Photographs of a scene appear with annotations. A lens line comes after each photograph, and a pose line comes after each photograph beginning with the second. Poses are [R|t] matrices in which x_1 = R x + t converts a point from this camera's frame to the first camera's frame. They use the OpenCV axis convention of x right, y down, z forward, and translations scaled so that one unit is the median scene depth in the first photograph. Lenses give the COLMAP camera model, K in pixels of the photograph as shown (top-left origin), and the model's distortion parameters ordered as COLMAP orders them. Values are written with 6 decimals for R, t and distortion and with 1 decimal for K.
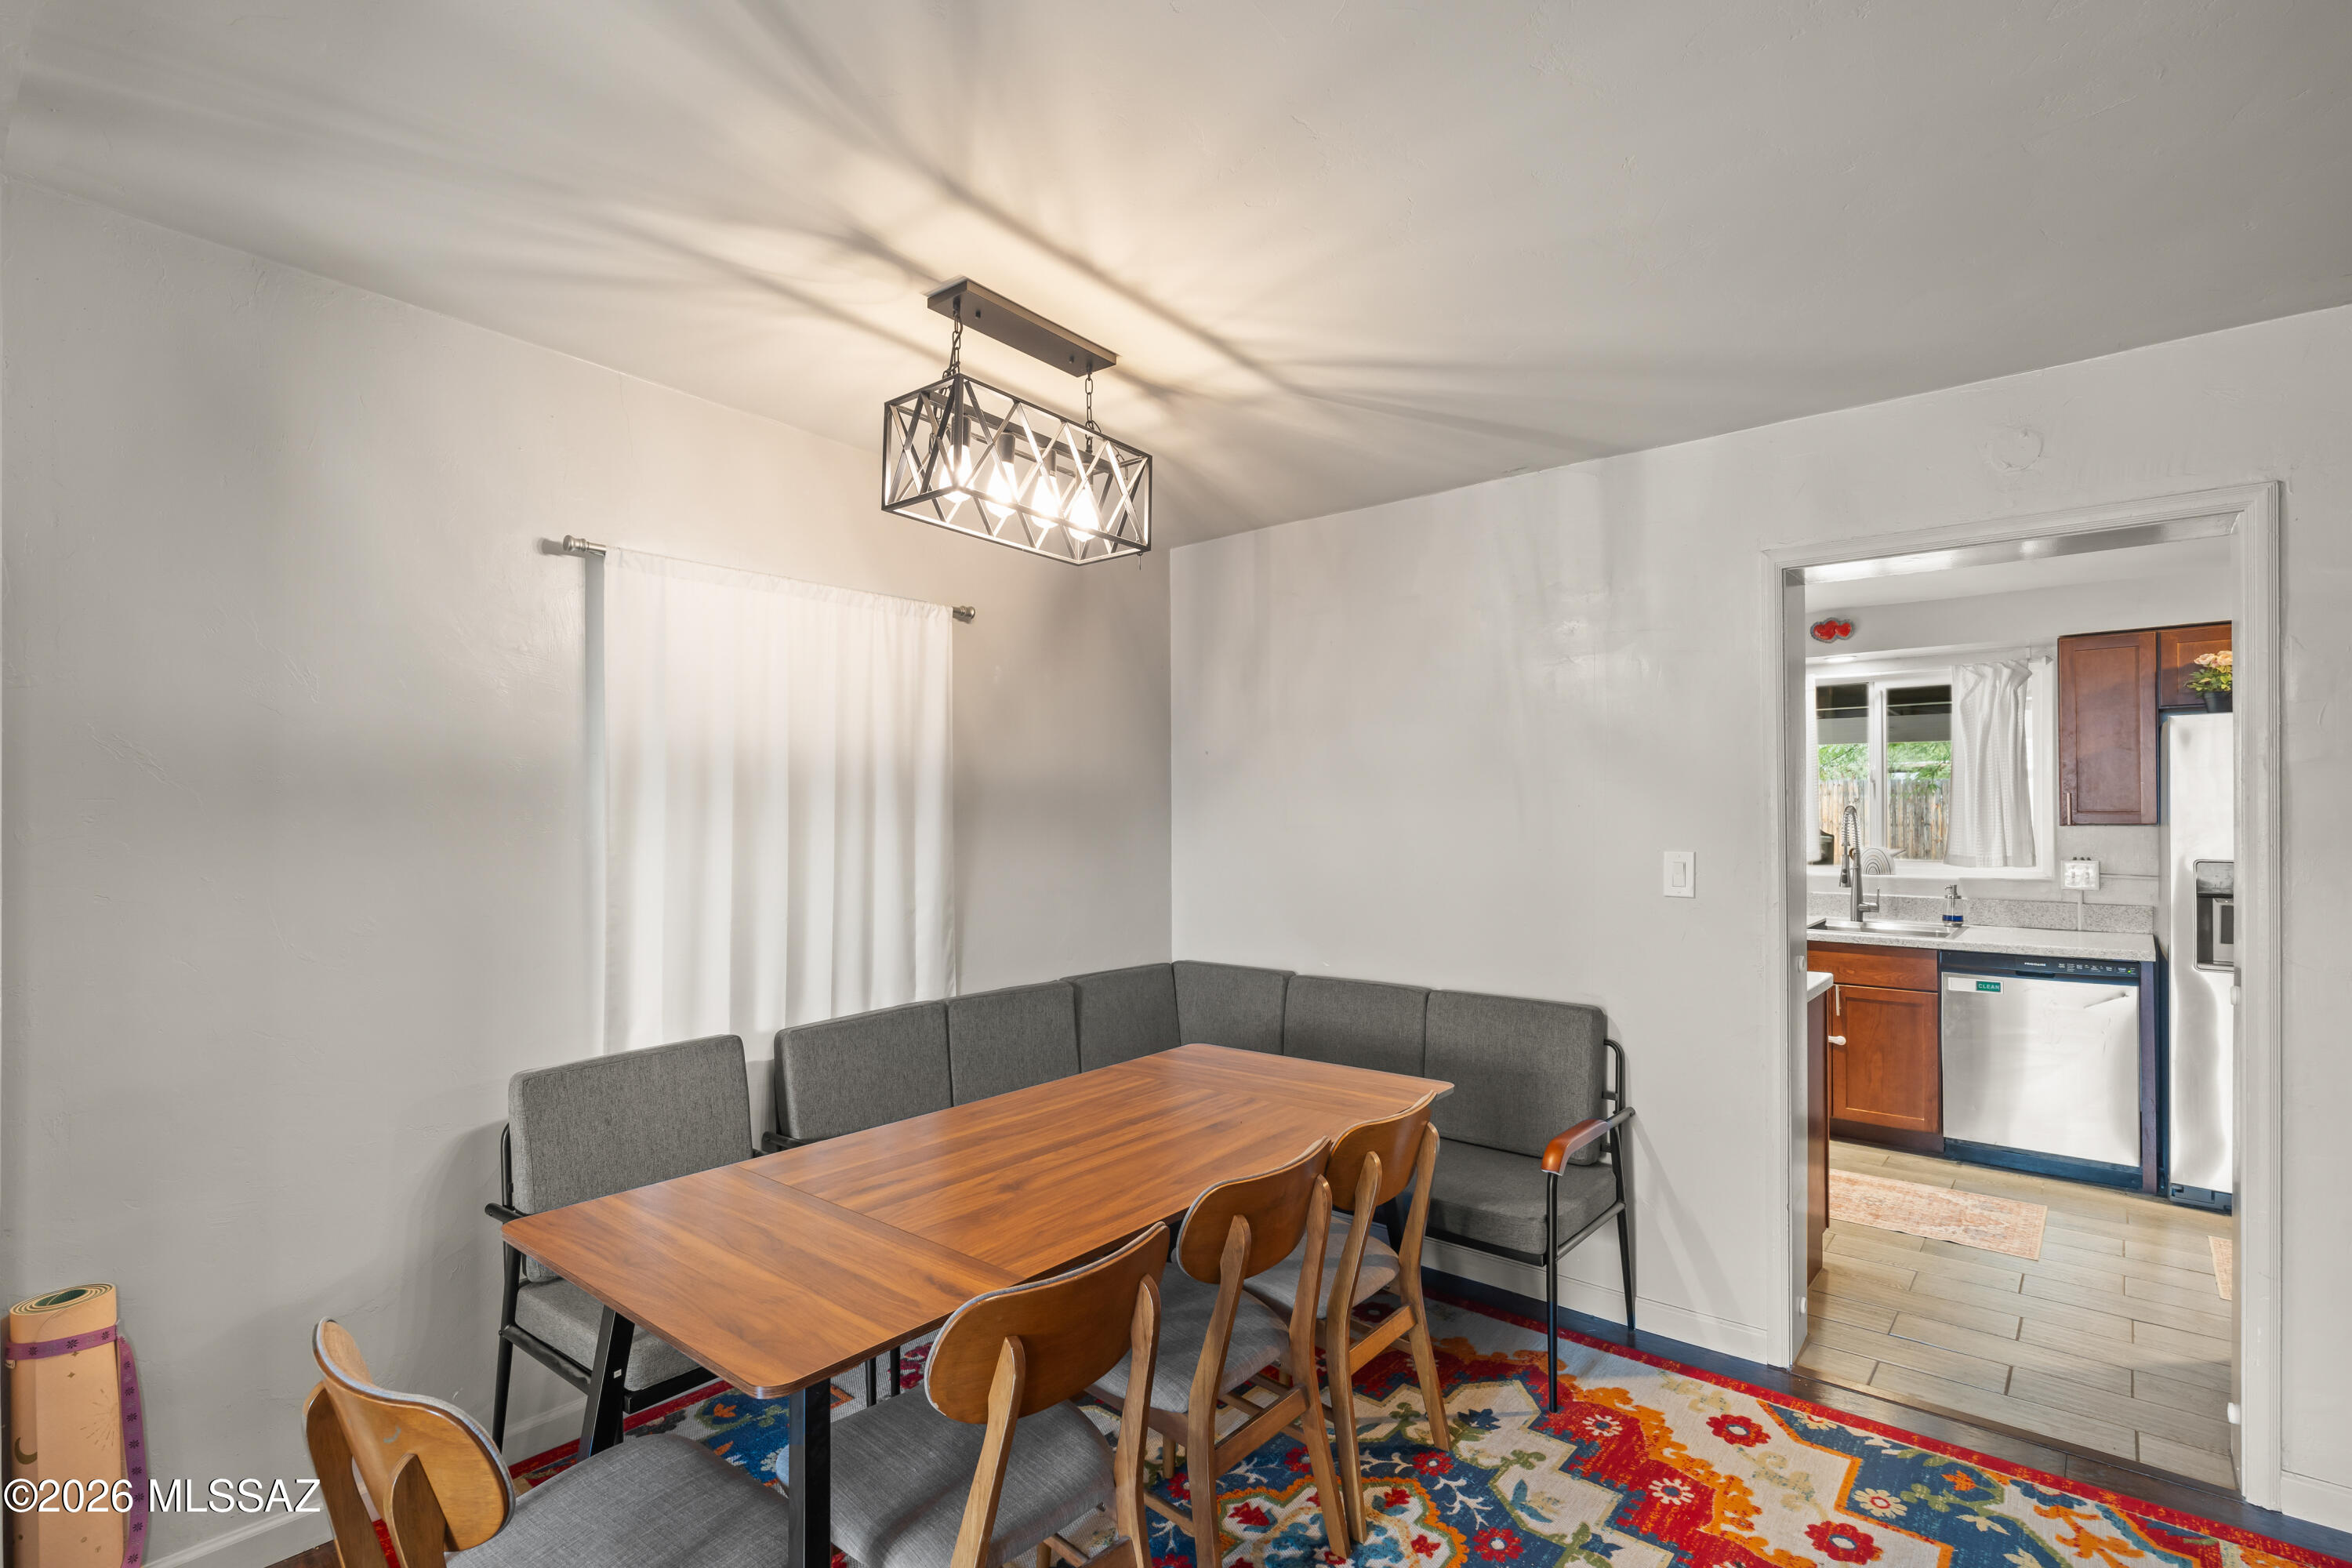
lens RADIAL K [[1126.2, 0, 1180.2], [0, 1126.2, 804.5], [0, 0, 1]] dist [-0.002196, -0.000468]
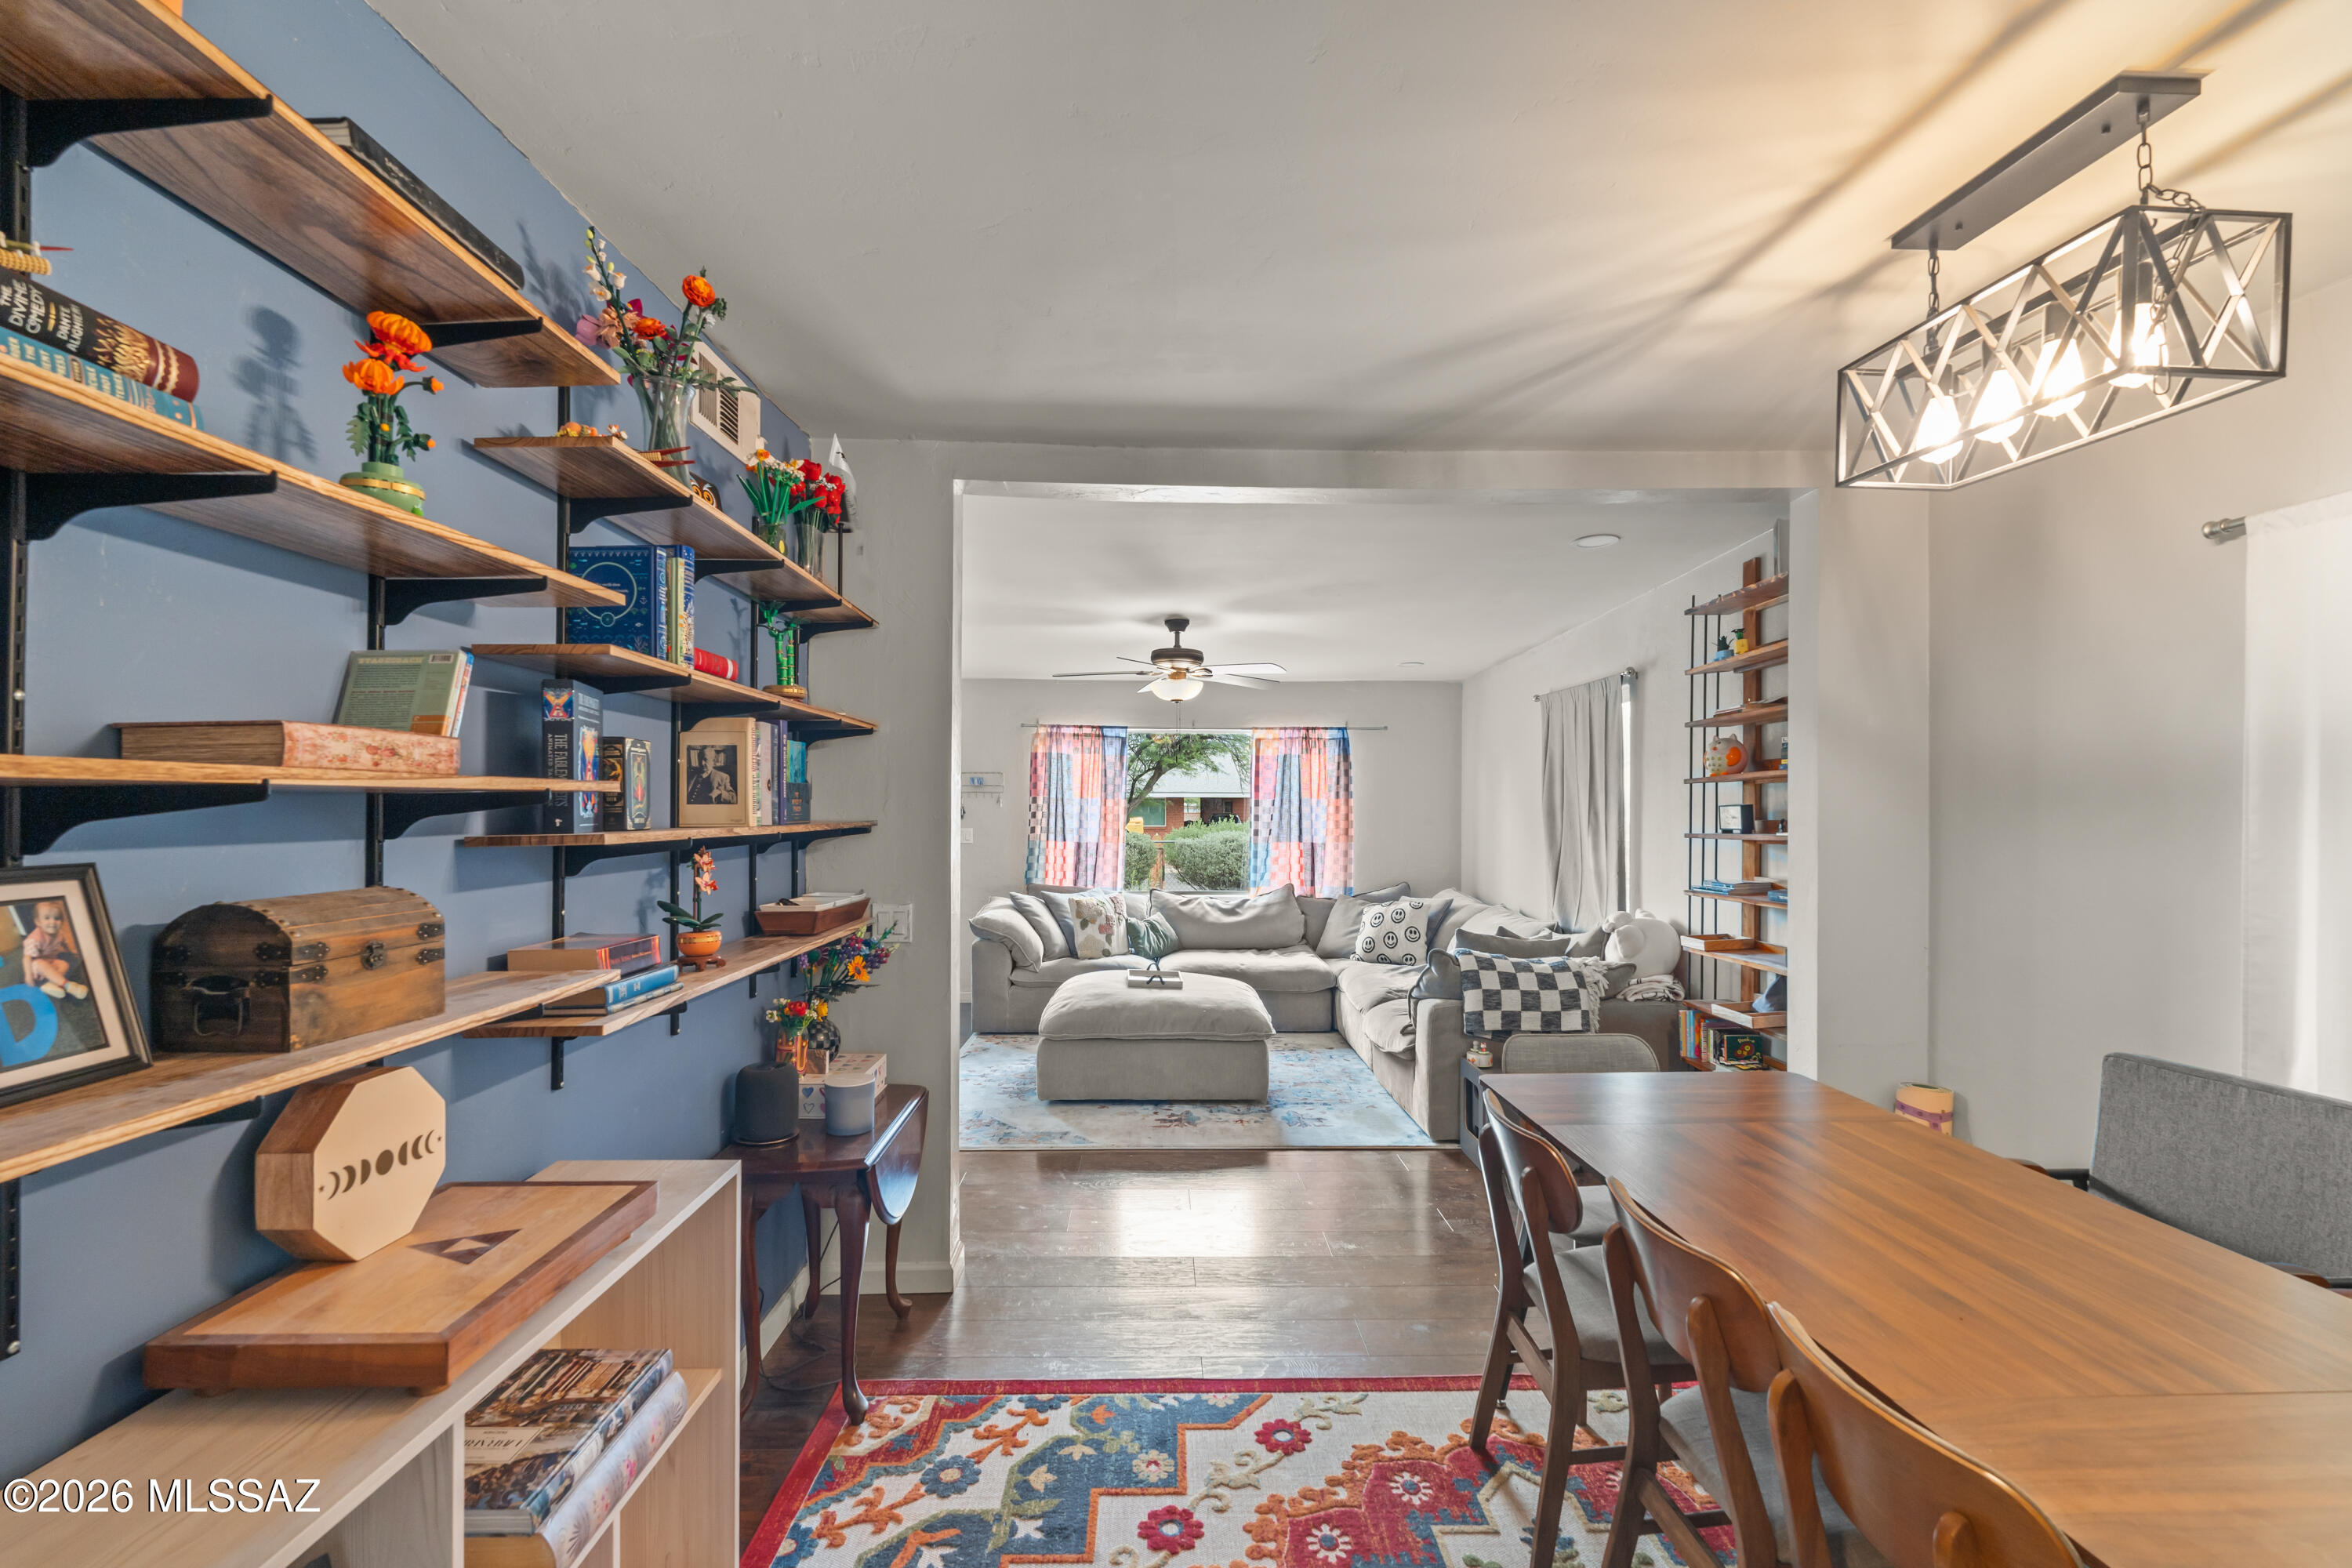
lens RADIAL K [[1038.5, 0, 1165.1], [0, 1038.5, 789.4], [0, 0, 1]] dist [-0.000520, 0.000042]
pose [[-0.758202, -0.008777, -0.651961, 0.428389], [0.001190, 0.999889, -0.014845, 0.001010], [0.652019, -0.012031, -0.758107, 0.653473]]
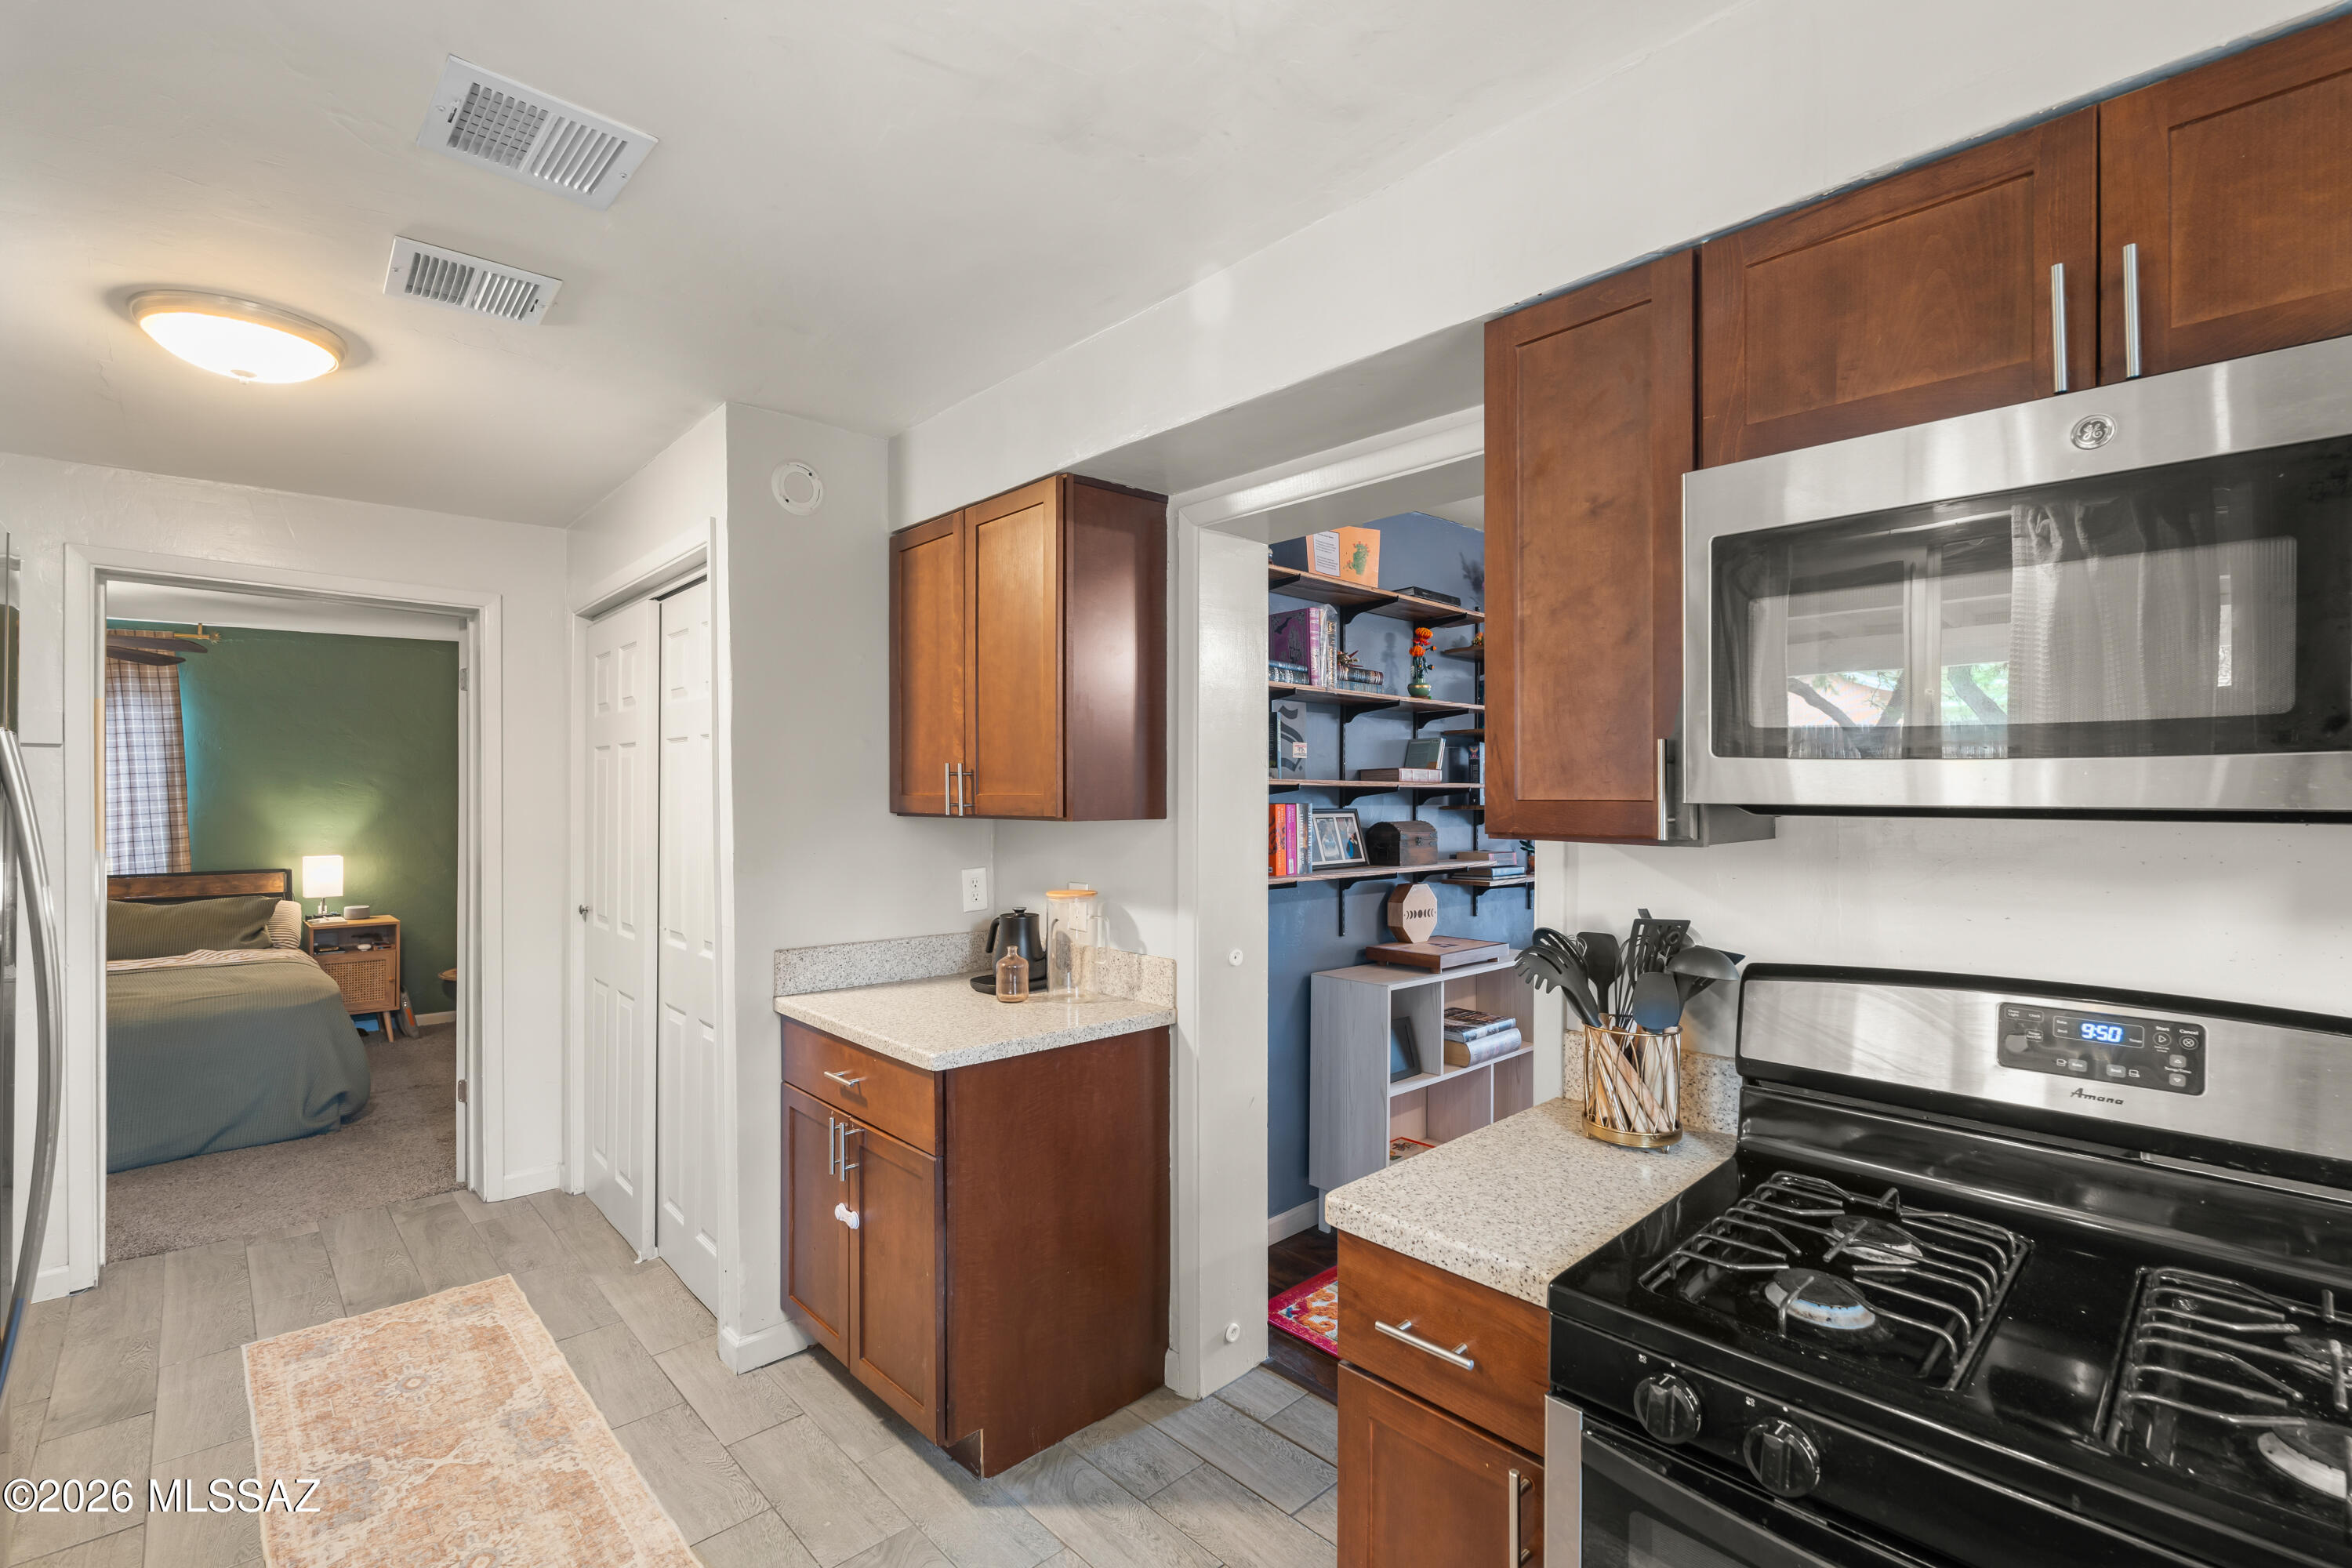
lens RADIAL K [[1047.1, 0, 1166.0], [0, 1047.1, 795.1], [0, 0, 1]] dist [-0.002536, 0.000154]
pose [[-0.992588, -0.001567, 0.121517, 0.509546], [-0.002346, 0.999978, -0.006265, 0.008566], [-0.121504, -0.006503, -0.992570, 1.189882]]
